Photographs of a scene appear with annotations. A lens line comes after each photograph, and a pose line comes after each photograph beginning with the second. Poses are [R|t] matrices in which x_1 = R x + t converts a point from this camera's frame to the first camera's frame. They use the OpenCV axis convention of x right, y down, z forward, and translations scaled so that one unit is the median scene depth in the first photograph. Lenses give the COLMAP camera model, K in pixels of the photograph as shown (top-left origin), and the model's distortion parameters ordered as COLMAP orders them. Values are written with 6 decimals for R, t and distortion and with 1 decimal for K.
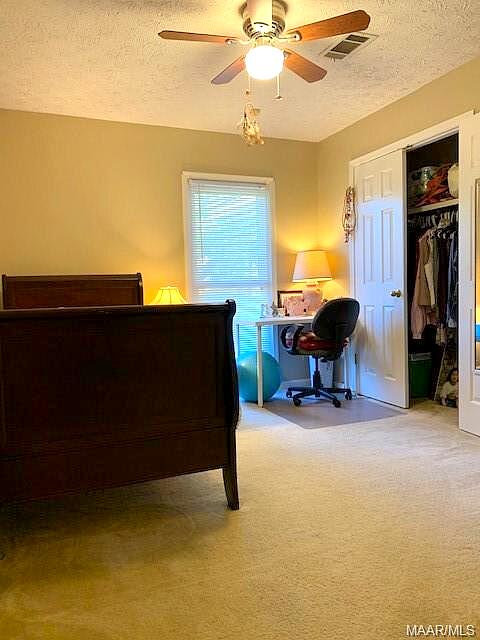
lens RADIAL K [[487.6, 0, 239.3], [0, 487.6, 320.5], [0, 0, 1]] dist [0.034081, -0.035186]
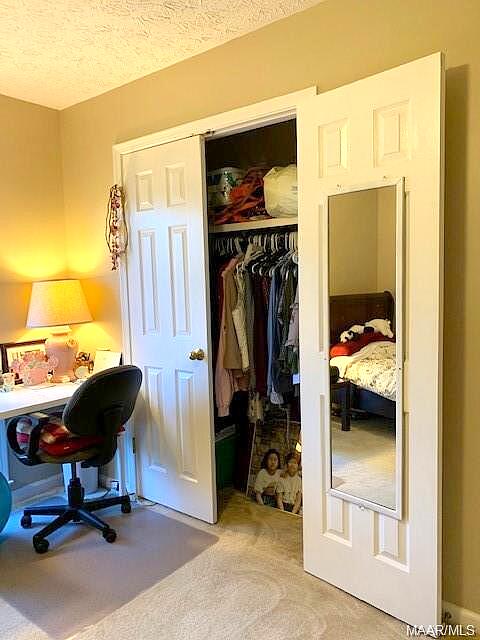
lens RADIAL K [[487.6, 0, 242.2], [0, 487.6, 321.3], [0, 0, 1]] dist [0.034081, -0.035186]
pose [[0.874096, -0.037091, 0.484335, 0.054803], [0.032140, 0.999312, 0.018524, -0.106616], [-0.484689, -0.000625, 0.874686, 0.378281]]
